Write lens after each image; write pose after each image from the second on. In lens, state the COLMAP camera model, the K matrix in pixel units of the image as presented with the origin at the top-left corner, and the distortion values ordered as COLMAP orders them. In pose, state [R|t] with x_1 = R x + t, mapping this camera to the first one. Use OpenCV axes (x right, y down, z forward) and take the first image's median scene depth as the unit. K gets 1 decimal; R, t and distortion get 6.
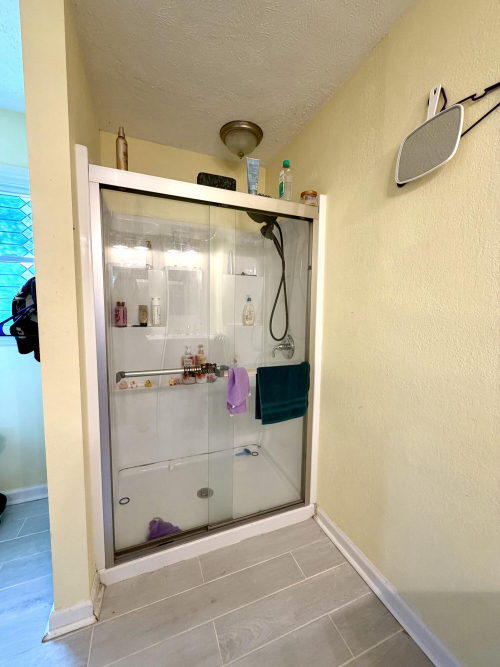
lens RADIAL K [[264.1, 0, 250.2], [0, 264.1, 334.3], [0, 0, 1]] dist [-0.000617, 0.000034]
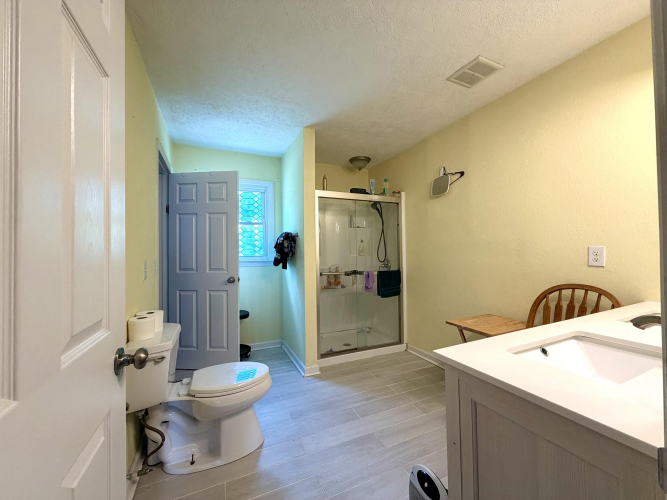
lens RADIAL K [[264.1, 0, 333.2], [0, 264.1, 250.7], [0, 0, 1]] dist [-0.000617, 0.000034]
pose [[0.999146, -0.023021, 0.034302, -0.374127], [0.026487, 0.994194, -0.104292, 0.159954], [-0.031702, 0.105111, 0.993955, -1.072633]]
